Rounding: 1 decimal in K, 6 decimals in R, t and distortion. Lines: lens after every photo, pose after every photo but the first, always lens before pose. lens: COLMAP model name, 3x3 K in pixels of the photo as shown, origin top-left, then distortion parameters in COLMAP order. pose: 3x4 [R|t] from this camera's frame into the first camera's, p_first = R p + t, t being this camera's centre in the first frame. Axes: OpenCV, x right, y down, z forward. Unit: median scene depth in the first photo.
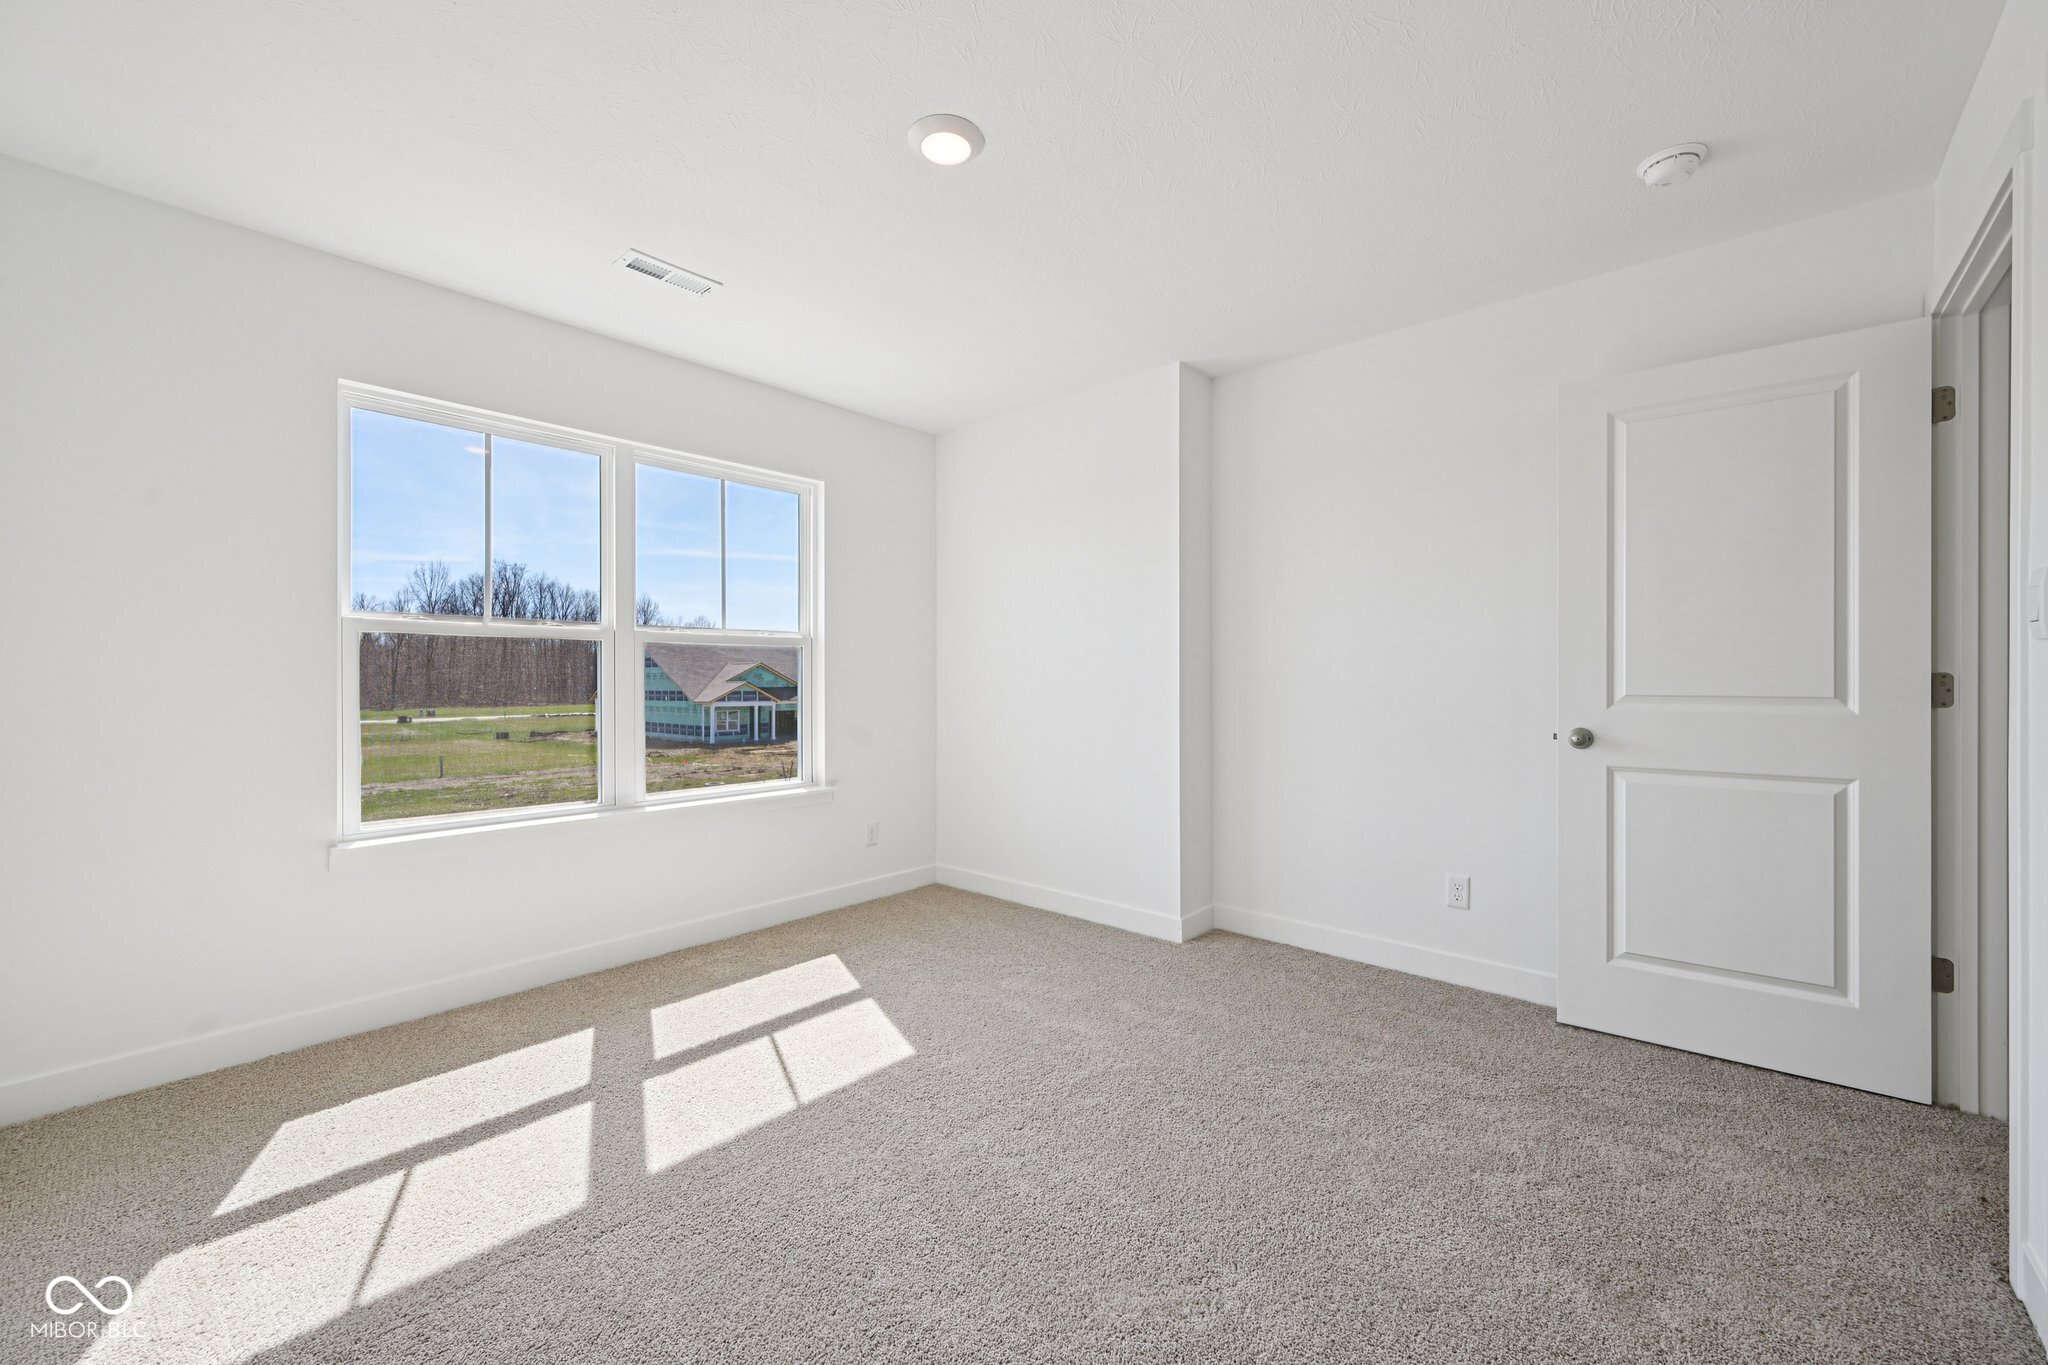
lens RADIAL K [[805.5, 0, 1022.8], [0, 805.5, 678.0], [0, 0, 1]] dist [-0.001854, 0.000358]
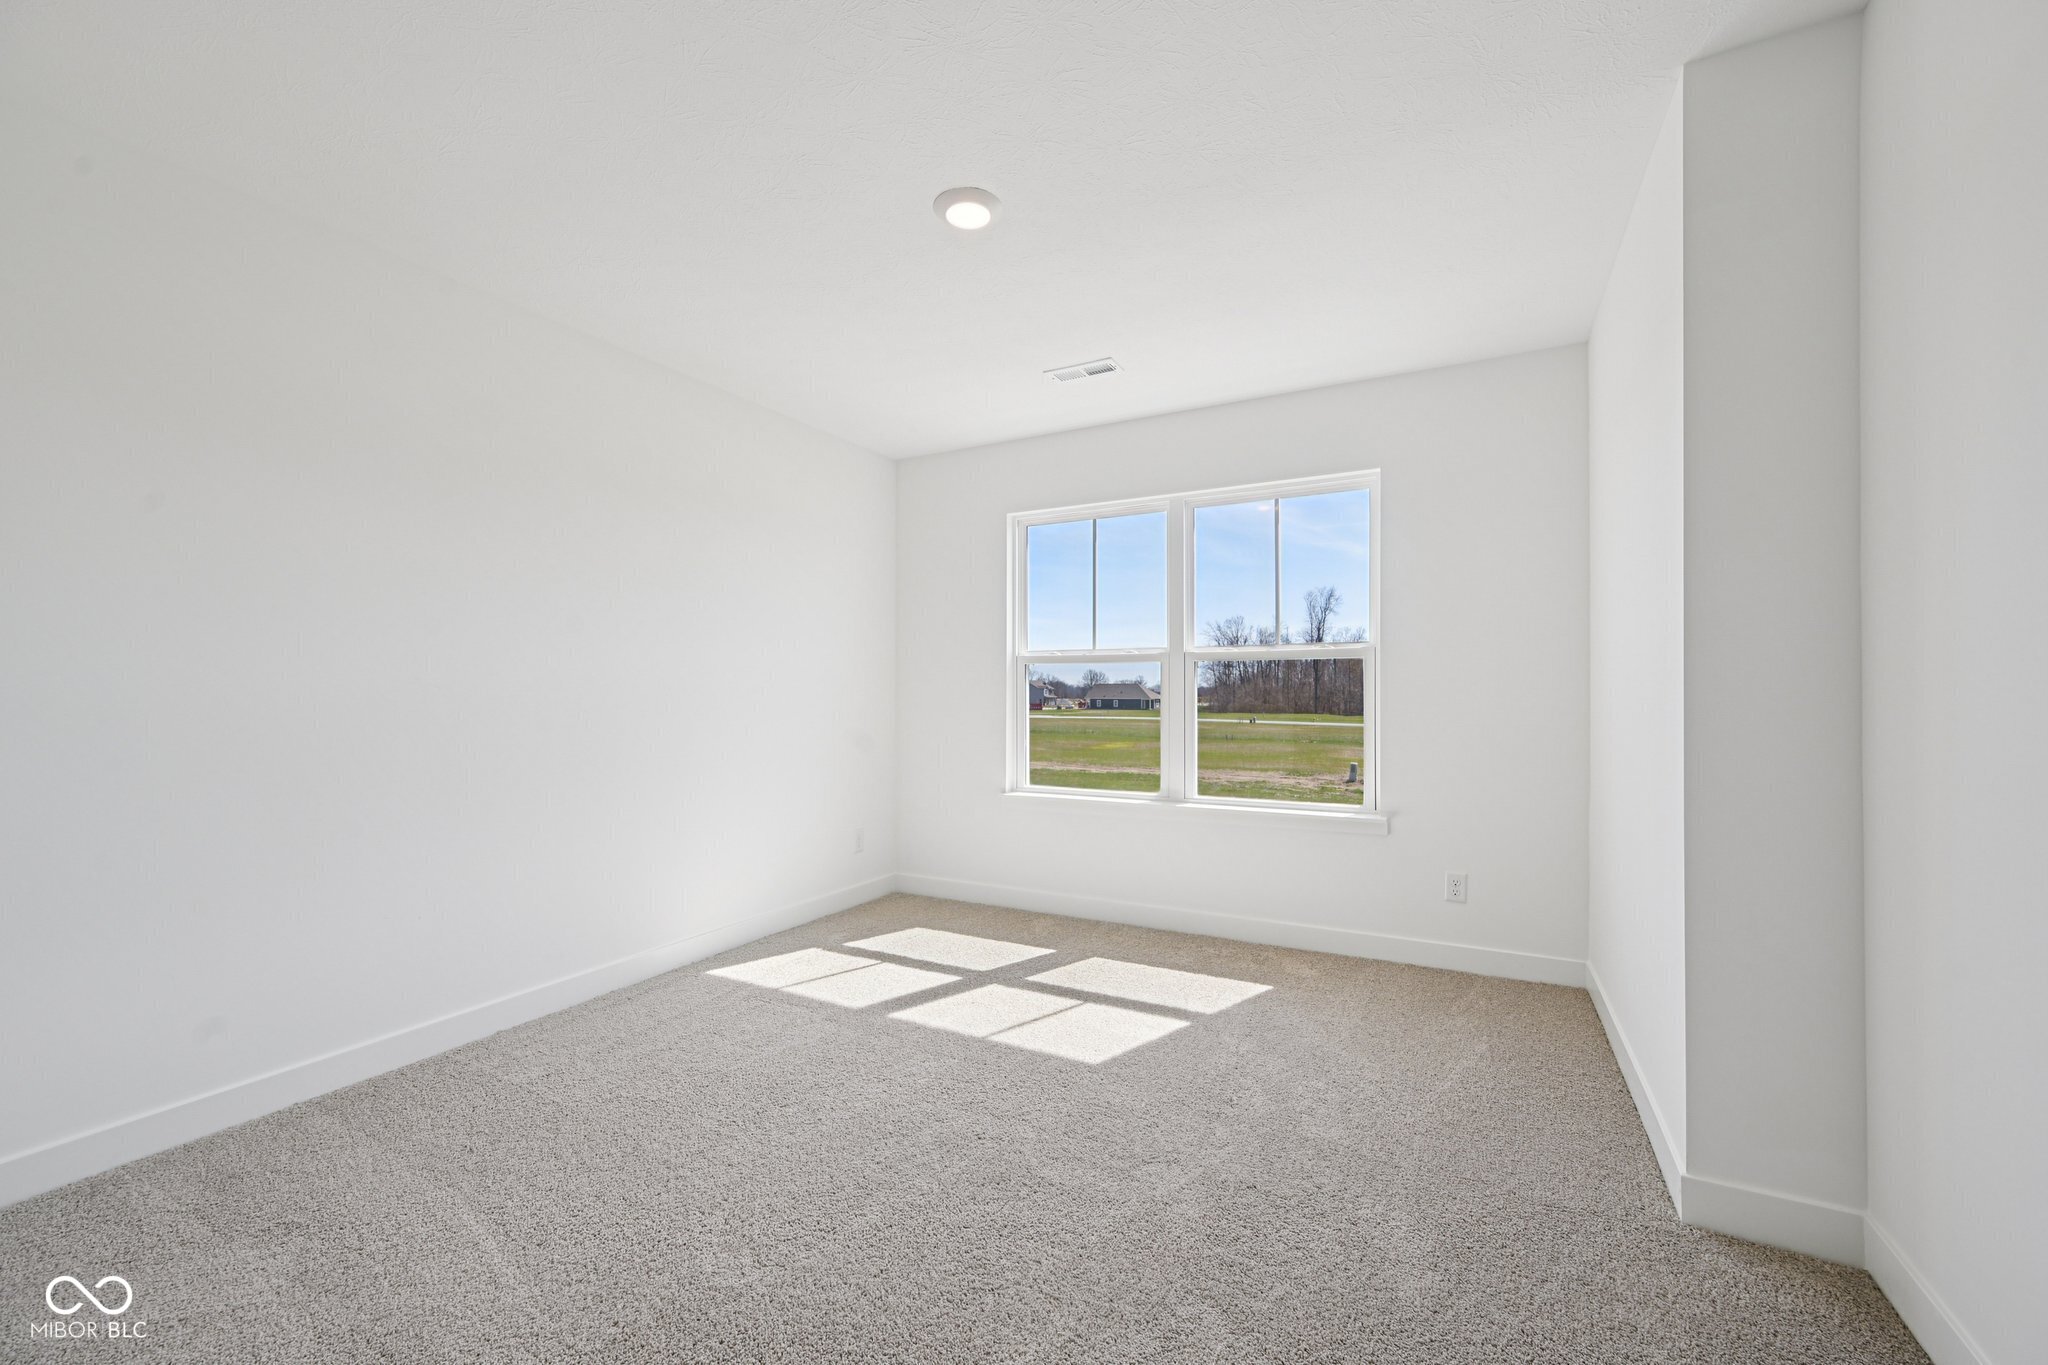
lens RADIAL K [[805.5, 0, 1022.8], [0, 805.5, 678.0], [0, 0, 1]] dist [-0.001854, 0.000358]
pose [[0.216131, -0.020863, -0.976141, 0.735163], [0.003379, 0.999782, -0.020620, 0.002817], [0.976358, 0.001158, 0.216155, 0.608209]]
